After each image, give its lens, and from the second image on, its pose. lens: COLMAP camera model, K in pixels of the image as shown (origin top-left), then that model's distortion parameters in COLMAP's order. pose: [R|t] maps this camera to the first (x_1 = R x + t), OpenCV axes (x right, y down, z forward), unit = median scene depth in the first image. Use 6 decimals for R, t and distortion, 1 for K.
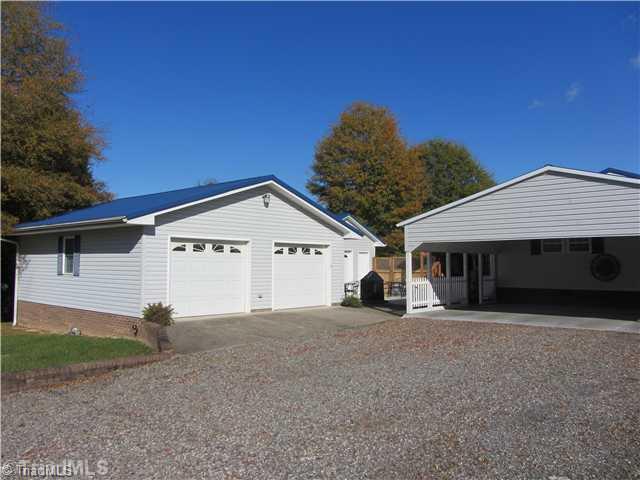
lens RADIAL K [[514.6, 0, 320.0], [0, 514.6, 240.0], [0, 0, 1]] dist [-0.007000, -0.004084]
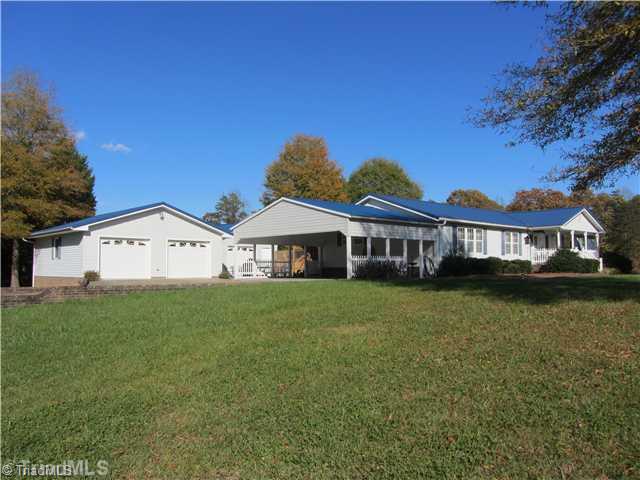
lens RADIAL K [[514.6, 0, 320.0], [0, 514.6, 240.0], [0, 0, 1]] dist [-0.007000, -0.004084]
pose [[0.995297, -0.012270, -0.096091, 0.605013], [0.011528, 0.999899, -0.008267, 0.026763], [0.096183, 0.007120, 0.995338, -0.709455]]
